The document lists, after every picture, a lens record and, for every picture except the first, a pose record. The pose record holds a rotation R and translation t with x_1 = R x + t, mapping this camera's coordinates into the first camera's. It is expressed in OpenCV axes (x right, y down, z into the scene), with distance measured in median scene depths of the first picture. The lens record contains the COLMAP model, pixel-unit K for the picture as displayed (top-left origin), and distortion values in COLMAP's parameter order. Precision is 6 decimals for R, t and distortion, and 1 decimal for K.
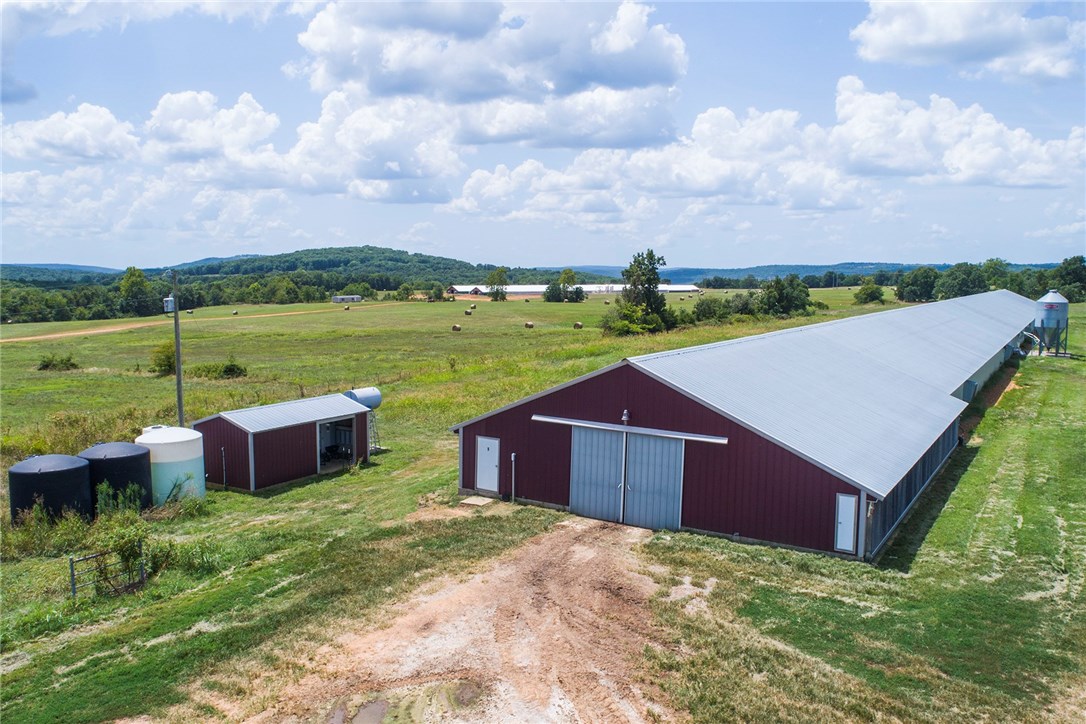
lens RADIAL K [[852.1, 0, 543.0], [0, 852.1, 362.0], [0, 0, 1]] dist [-0.008385, 0.004131]
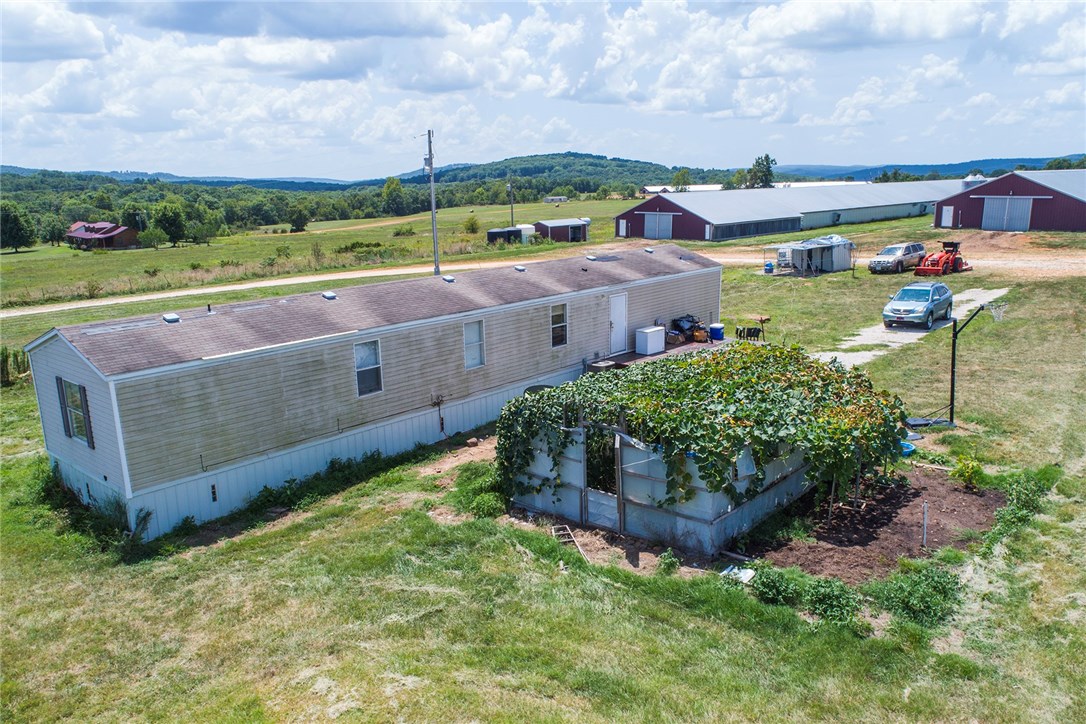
lens RADIAL K [[852.1, 0, 543.0], [0, 852.1, 362.0], [0, 0, 1]] dist [-0.008385, 0.004131]
pose [[0.973292, 0.023755, -0.228339, 0.038540], [0.001483, 0.993961, 0.109728, 0.025838], [0.229567, -0.107136, 0.967378, -0.225530]]
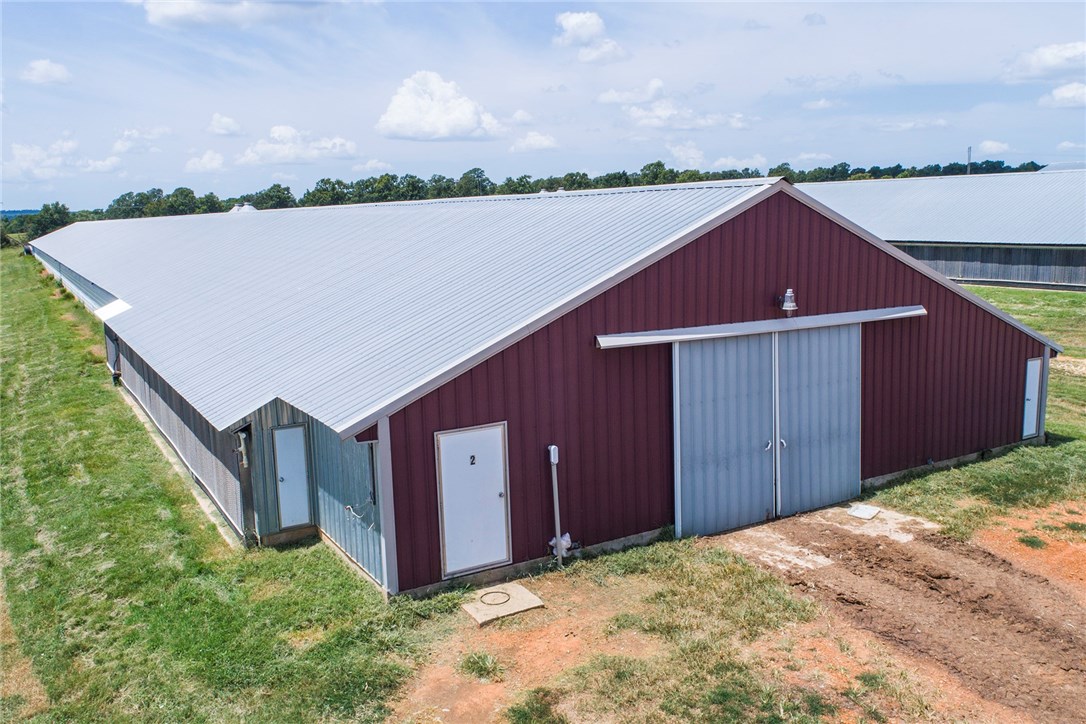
lens RADIAL K [[852.1, 0, 543.0], [0, 852.1, 362.0], [0, 0, 1]] dist [-0.008385, 0.004131]
pose [[0.491666, -0.161880, 0.855605, -0.032348], [0.126146, 0.985445, 0.113957, 0.002190], [-0.861598, 0.051903, 0.504930, 0.072030]]
